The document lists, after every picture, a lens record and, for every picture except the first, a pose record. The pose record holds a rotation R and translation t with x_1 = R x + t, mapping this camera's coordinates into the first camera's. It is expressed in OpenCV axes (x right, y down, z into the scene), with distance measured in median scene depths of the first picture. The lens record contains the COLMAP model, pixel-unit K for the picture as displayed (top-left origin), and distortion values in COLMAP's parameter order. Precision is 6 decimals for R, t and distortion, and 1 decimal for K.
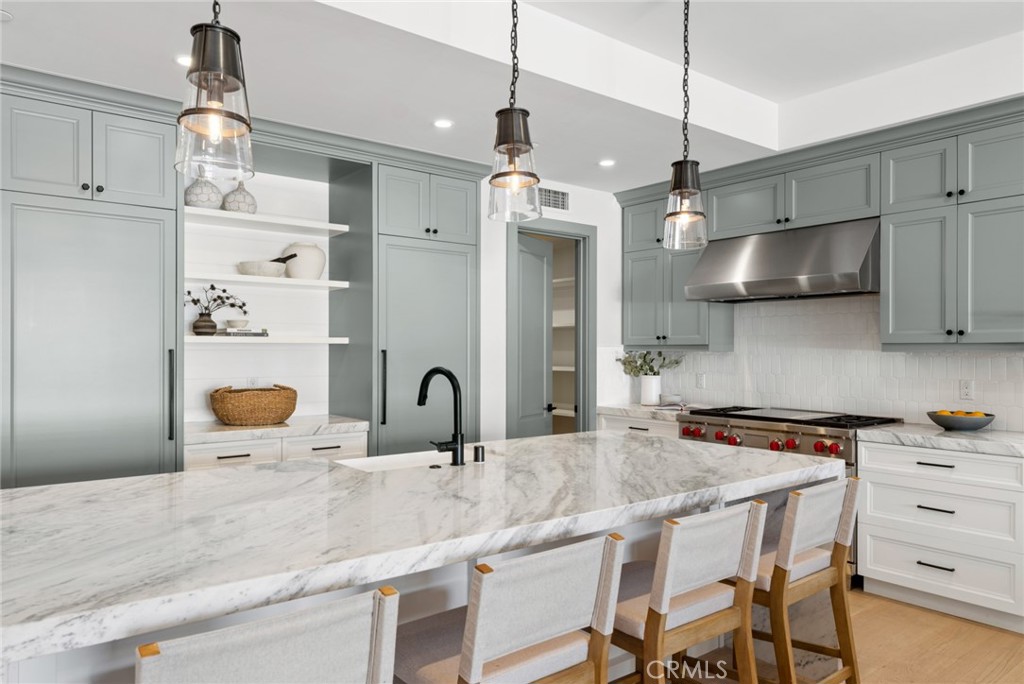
lens RADIAL K [[684.3, 0, 499.2], [0, 684.3, 342.7], [0, 0, 1]] dist [0.003668, -0.001465]
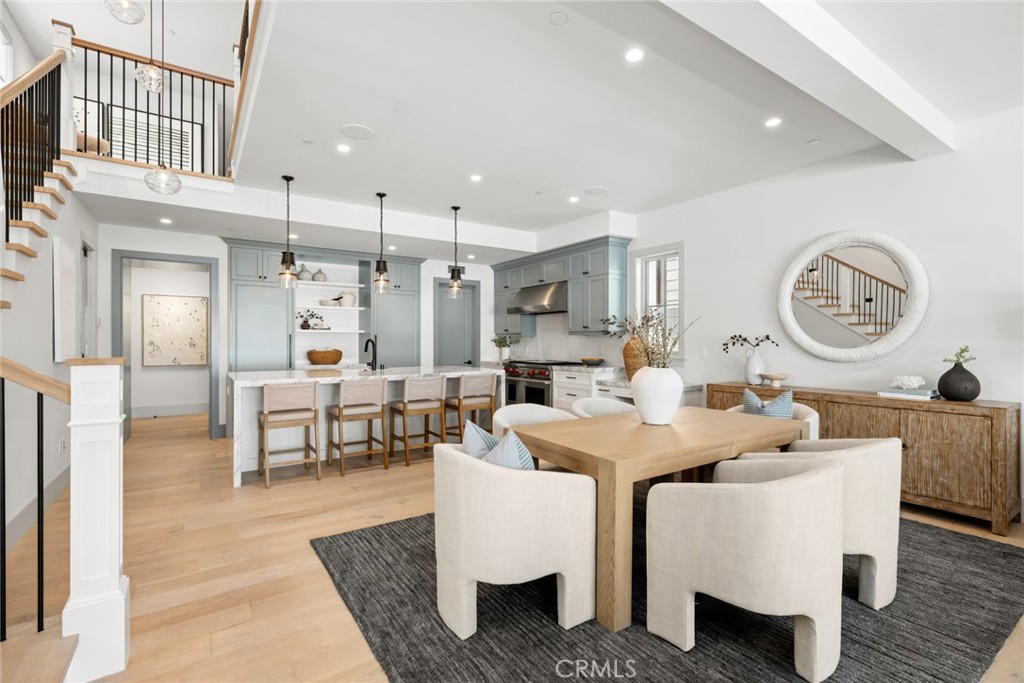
lens RADIAL K [[470.6, 0, 505.8], [0, 470.6, 337.6], [0, 0, 1]] dist [0.000263, -0.000827]
pose [[0.996793, -0.001909, -0.079998, 0.490932], [0.002026, 0.999997, 0.001379, 0.020280], [0.079996, -0.001537, 0.996794, -0.749026]]
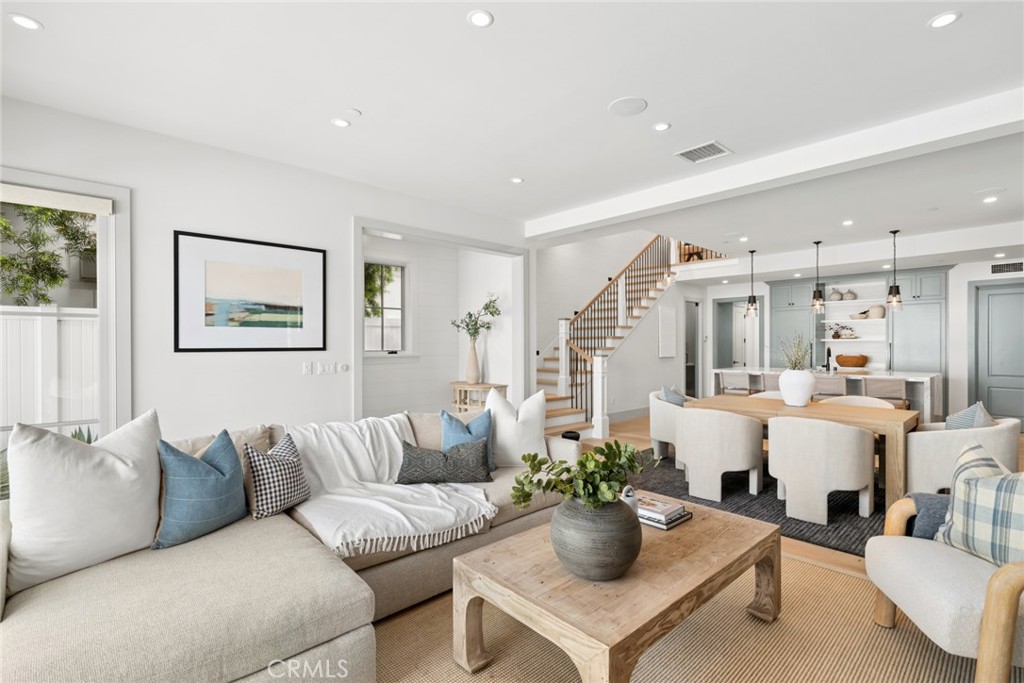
lens RADIAL K [[470.6, 0, 514.6], [0, 470.6, 345.4], [0, 0, 1]] dist [0.000263, -0.000827]
pose [[0.085118, 0.003400, -0.996365, 1.813508], [0.011000, 0.999930, 0.004352, -0.005733], [0.996310, -0.011331, 0.085074, -0.786512]]
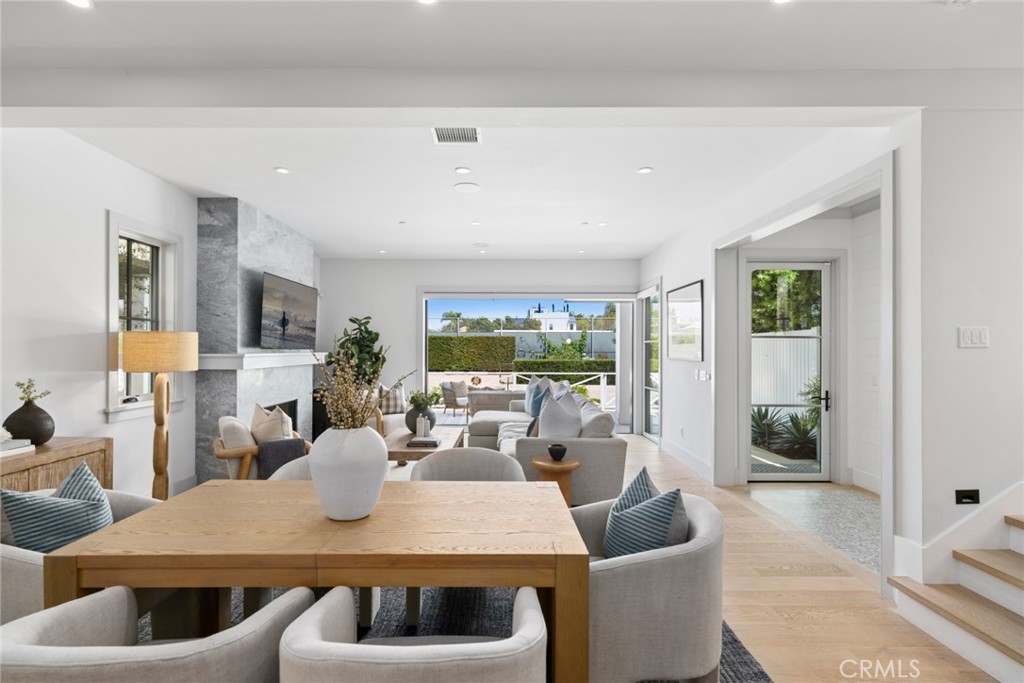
lens RADIAL K [[470.6, 0, 501.6], [0, 470.6, 346.9], [0, 0, 1]] dist [0.000263, -0.000827]
pose [[-0.783892, -0.002298, 0.620893, 0.245729], [-0.012160, 0.999858, -0.011652, -0.011440], [-0.620779, -0.016684, -0.783808, 0.330081]]
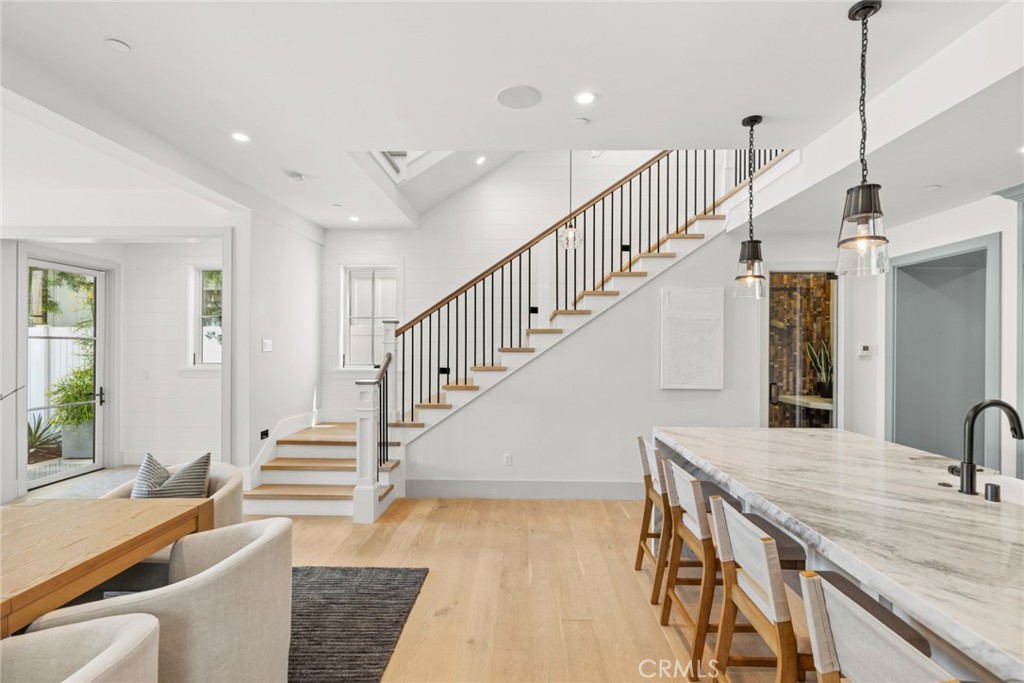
lens RADIAL K [[470.6, 0, 512.3], [0, 470.6, 340.7], [0, 0, 1]] dist [0.000263, -0.000827]
pose [[-0.641150, -0.015141, -0.767266, 0.652532], [0.000709, 0.999793, -0.020321, -0.028096], [0.767416, -0.013573, -0.641006, 0.642651]]
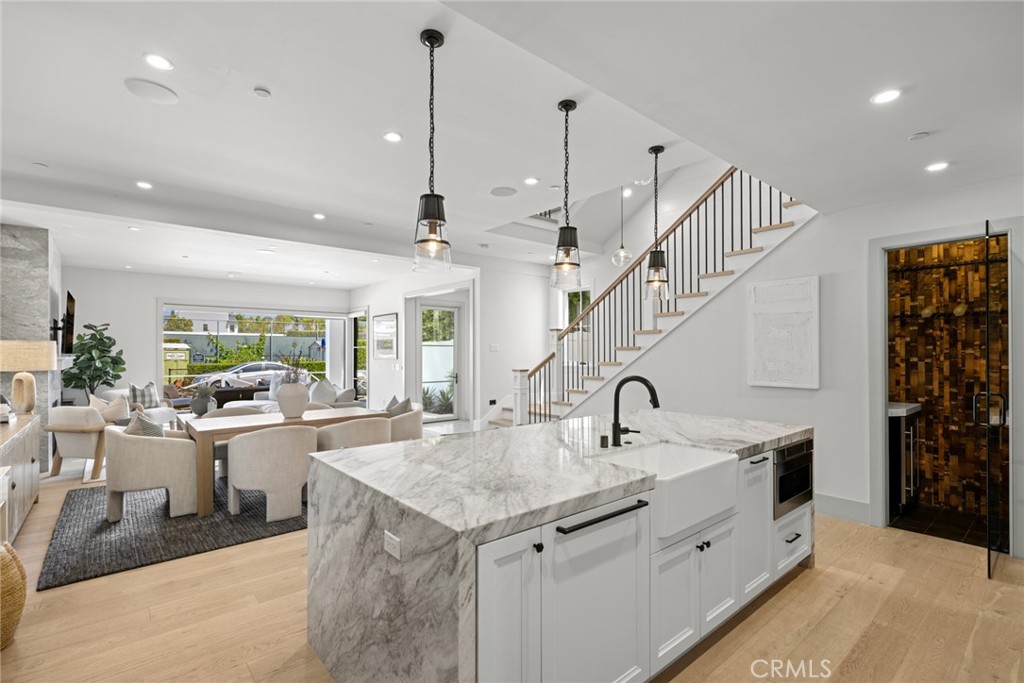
lens RADIAL K [[470.6, 0, 516.5], [0, 470.6, 351.9], [0, 0, 1]] dist [0.000263, -0.000827]
pose [[-0.999155, -0.001518, -0.041066, 0.126564], [-0.000968, 0.999910, -0.013412, 0.001395], [0.041083, -0.013360, -0.999066, 1.330825]]
